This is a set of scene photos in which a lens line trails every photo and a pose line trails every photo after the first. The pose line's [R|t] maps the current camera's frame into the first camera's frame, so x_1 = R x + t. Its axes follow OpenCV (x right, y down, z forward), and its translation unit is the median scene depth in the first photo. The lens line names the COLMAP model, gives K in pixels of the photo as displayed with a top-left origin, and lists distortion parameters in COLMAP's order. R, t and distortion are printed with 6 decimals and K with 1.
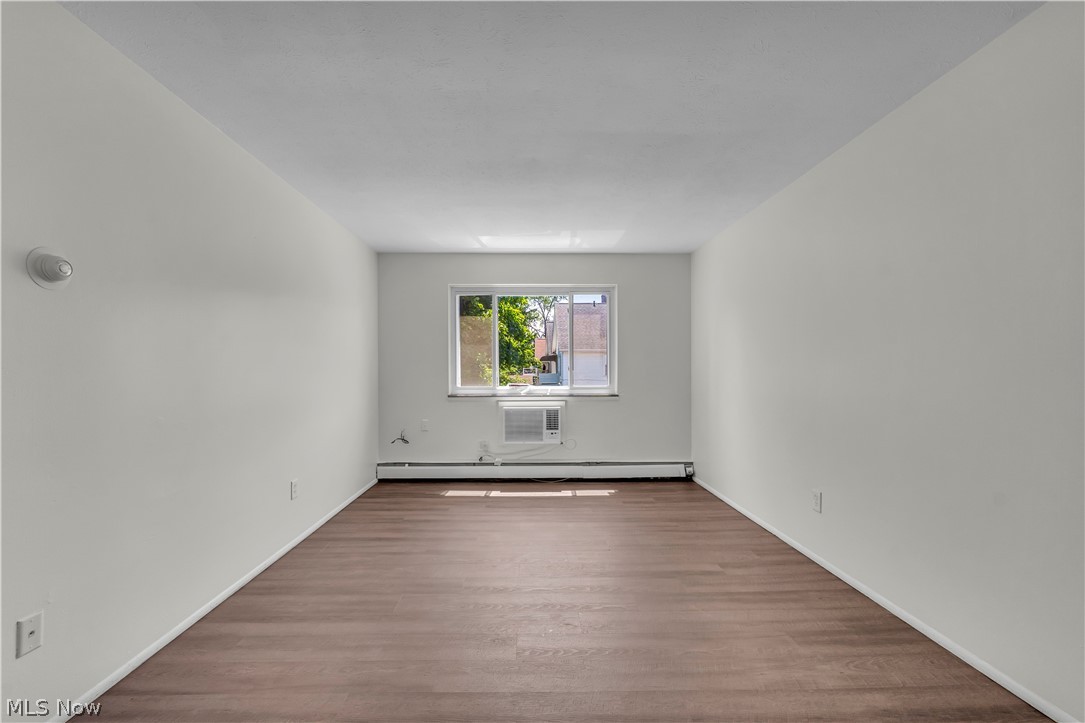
lens RADIAL K [[442.0, 0, 535.4], [0, 442.0, 368.4], [0, 0, 1]] dist [-0.001130, -0.000454]
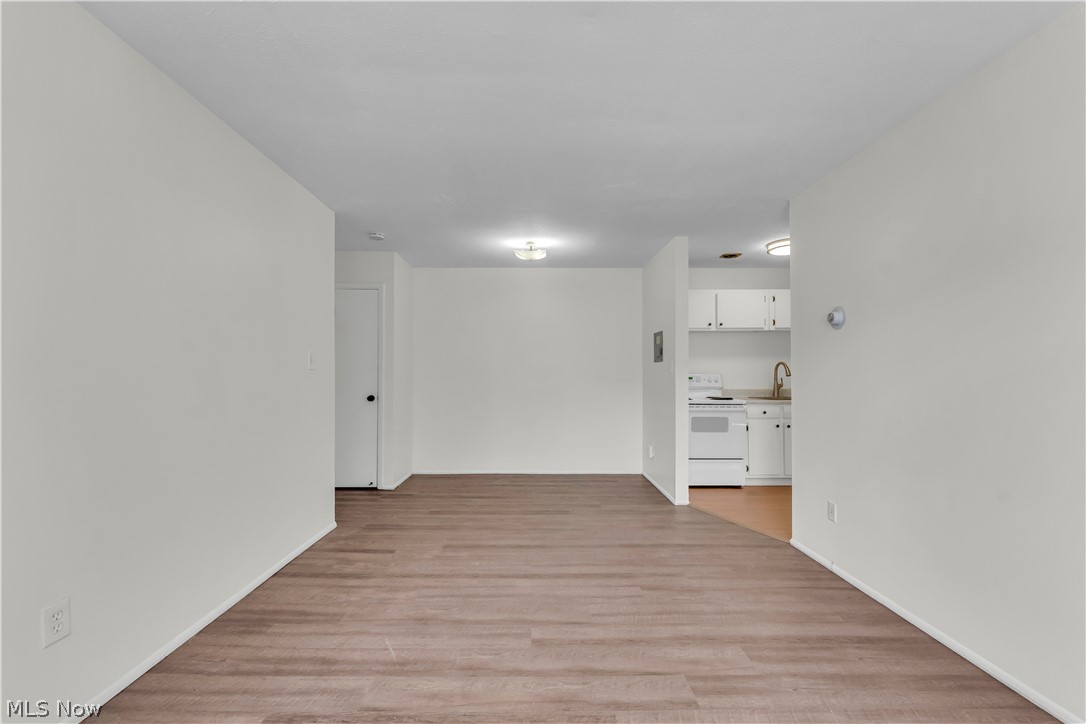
lens RADIAL K [[444.7, 0, 535.6], [0, 444.7, 367.6], [0, 0, 1]] dist [-0.000278, -0.000004]
pose [[-0.999844, -0.000366, 0.017634, 0.036476], [-0.000716, 0.999803, -0.019840, 0.004773], [-0.017623, -0.019849, -0.999648, 0.965273]]
